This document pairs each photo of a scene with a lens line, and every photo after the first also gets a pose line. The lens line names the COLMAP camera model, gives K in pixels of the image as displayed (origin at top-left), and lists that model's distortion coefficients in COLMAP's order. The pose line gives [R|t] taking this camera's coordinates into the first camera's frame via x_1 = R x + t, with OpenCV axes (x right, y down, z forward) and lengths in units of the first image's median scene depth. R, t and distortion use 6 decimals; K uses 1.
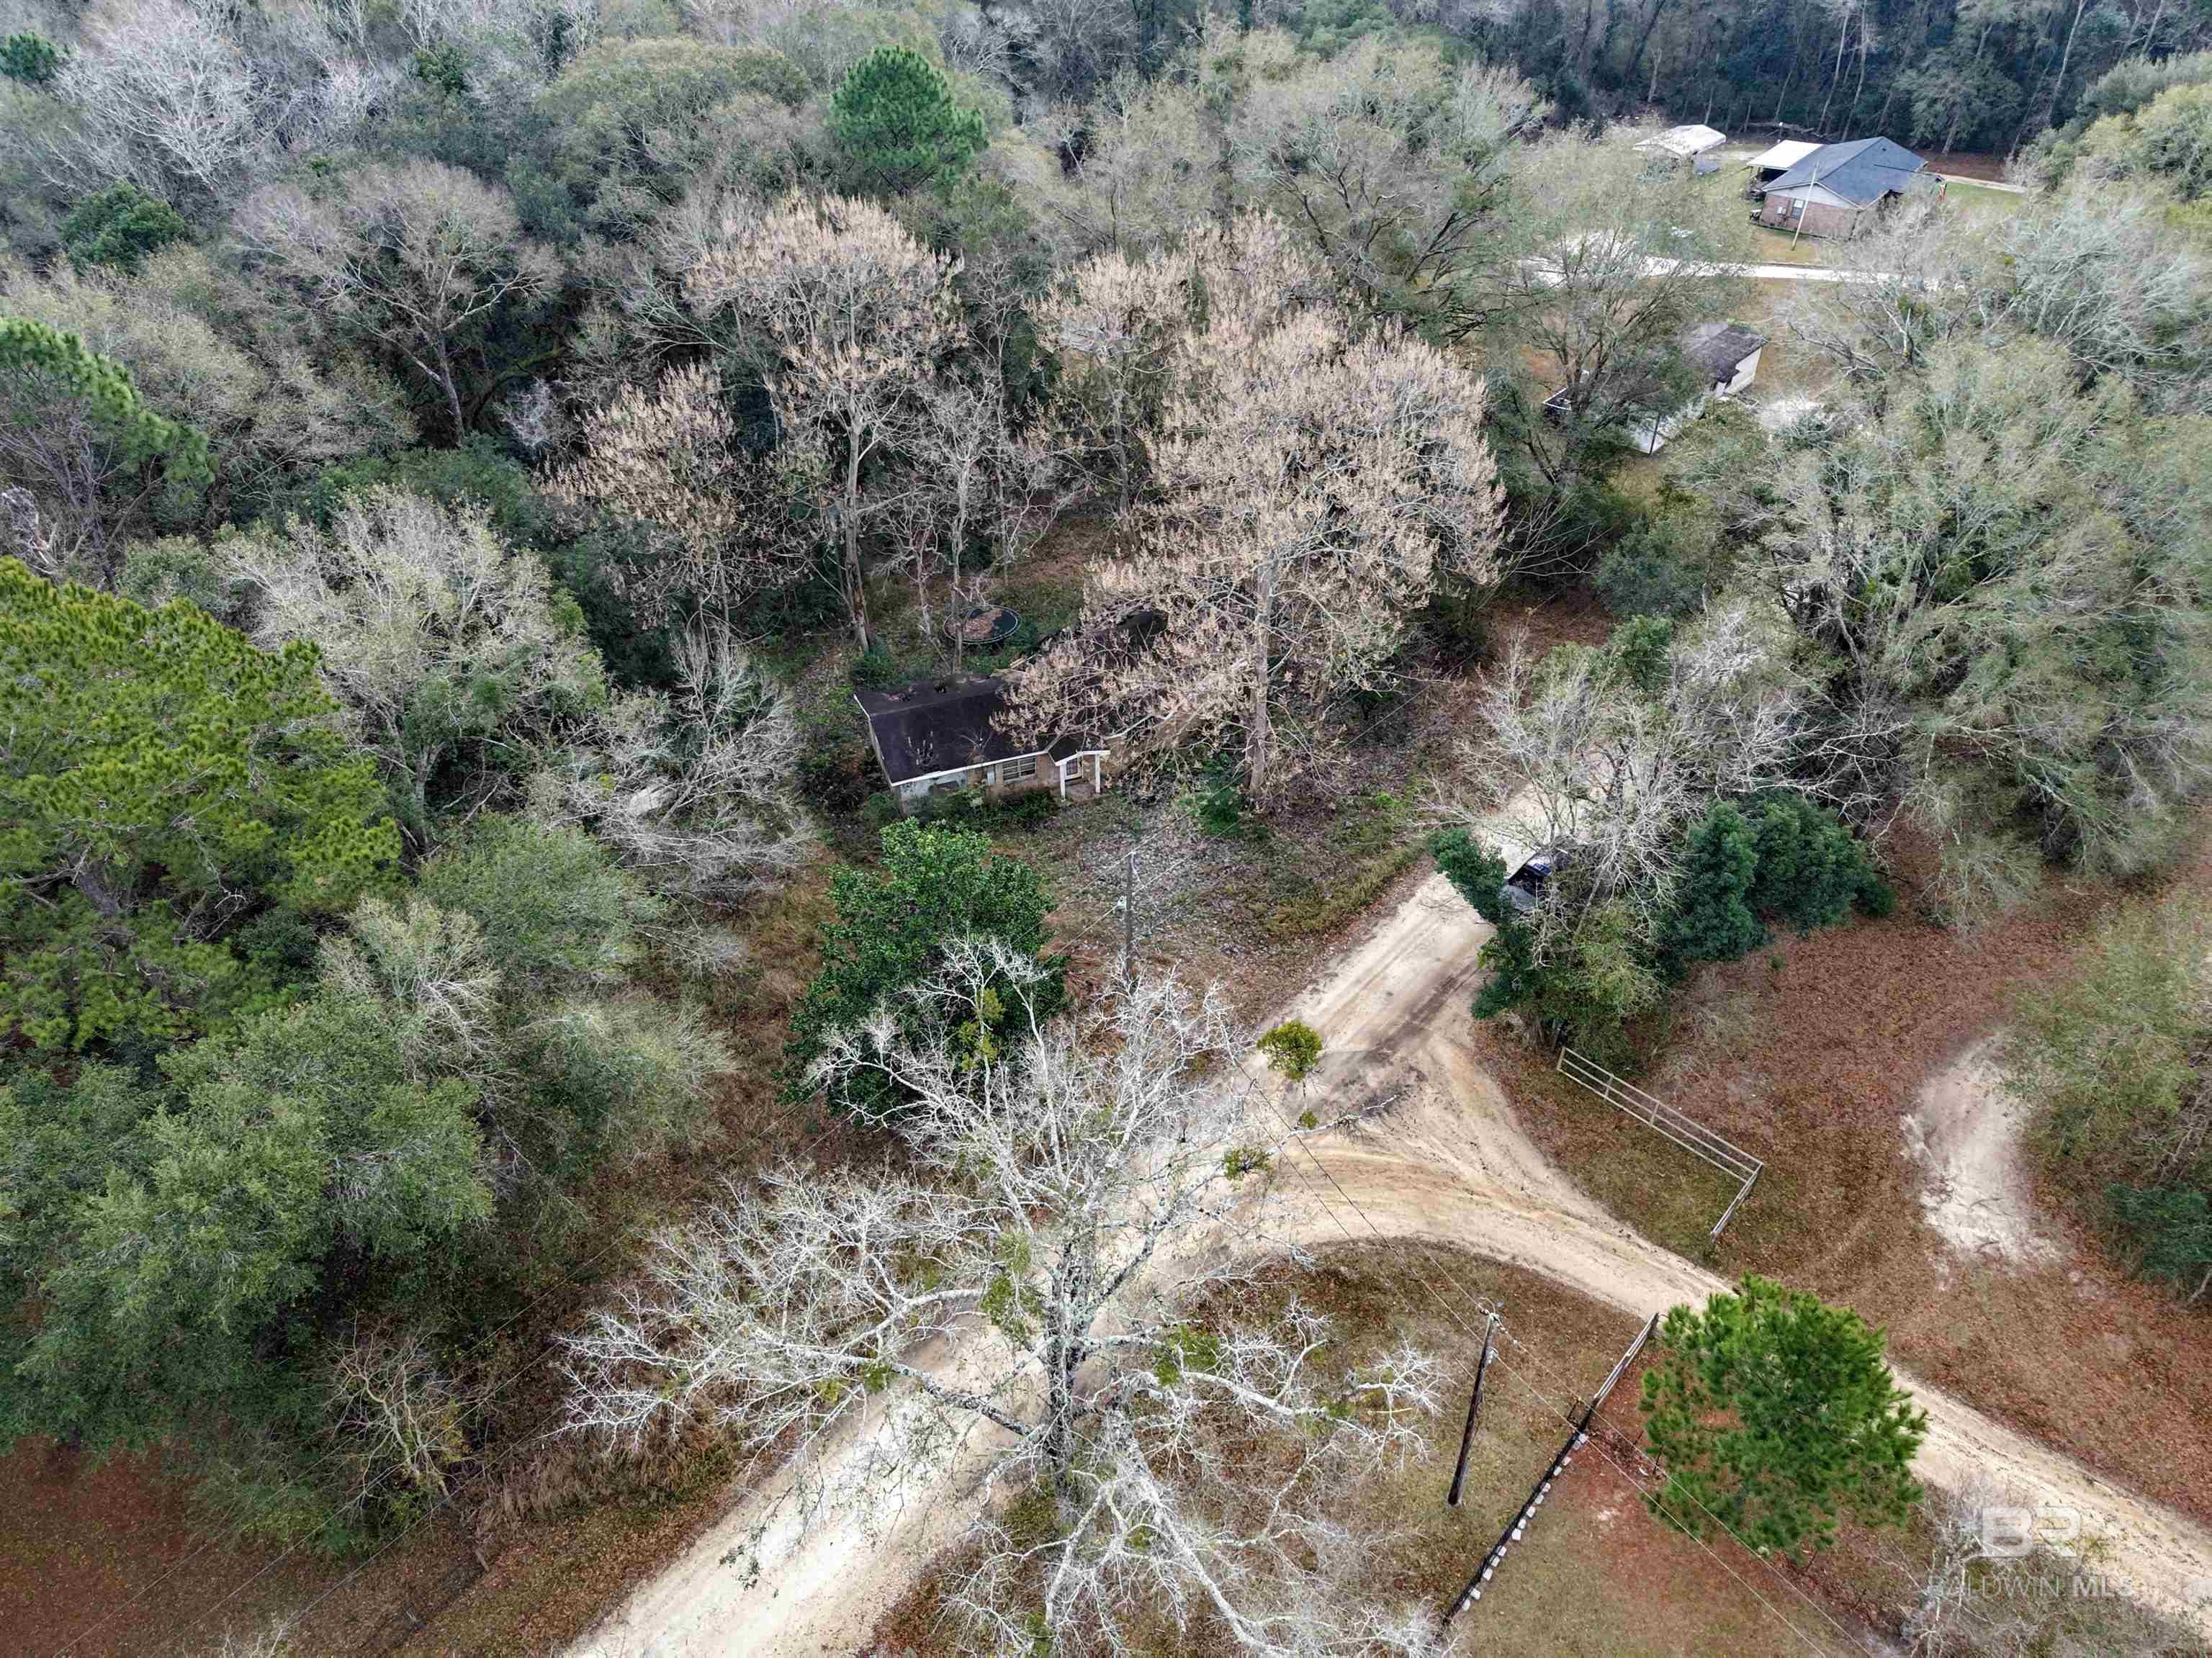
lens RADIAL K [[1476.8, 0, 1106.5], [0, 1476.8, 835.6], [0, 0, 1]] dist [0.014550, -0.015128]
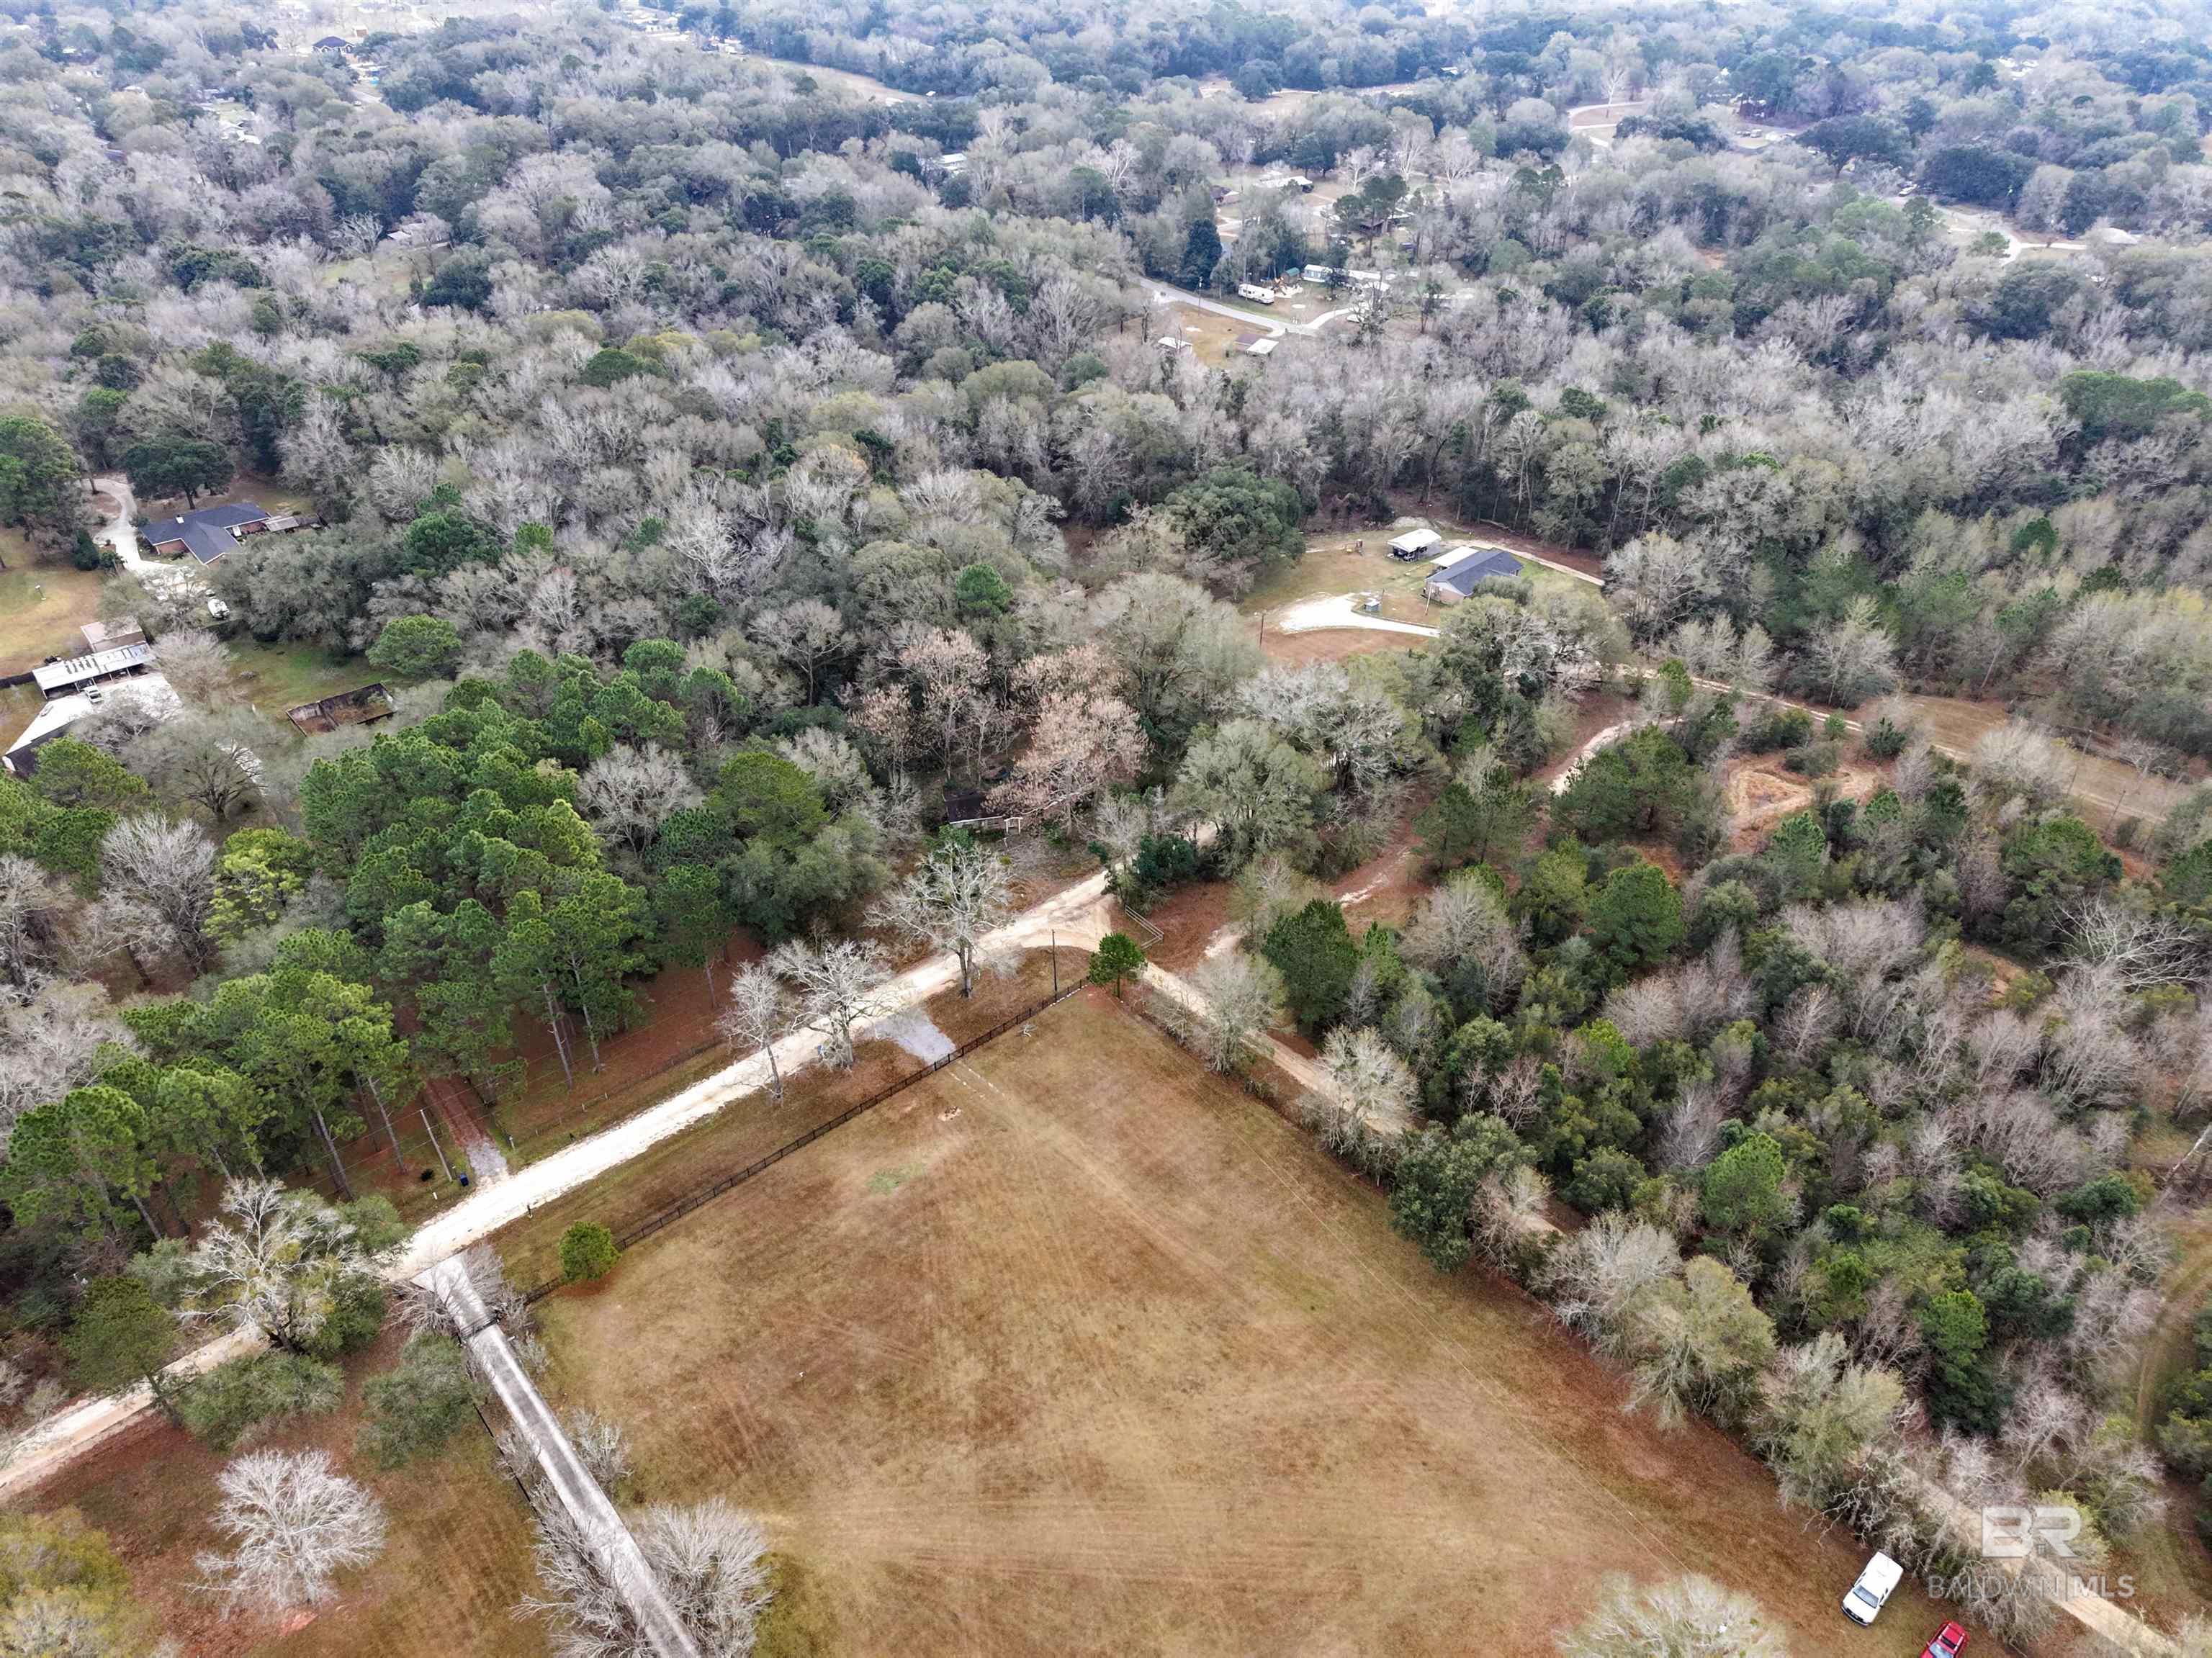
lens RADIAL K [[1476.8, 0, 1109.8], [0, 1476.8, 827.4], [0, 0, 1]] dist [0.014550, -0.015128]
pose [[0.993168, 0.070006, -0.093362, 0.458507], [-0.078416, 0.992879, -0.089678, 0.217041], [0.086419, 0.096386, 0.991585, -1.965297]]
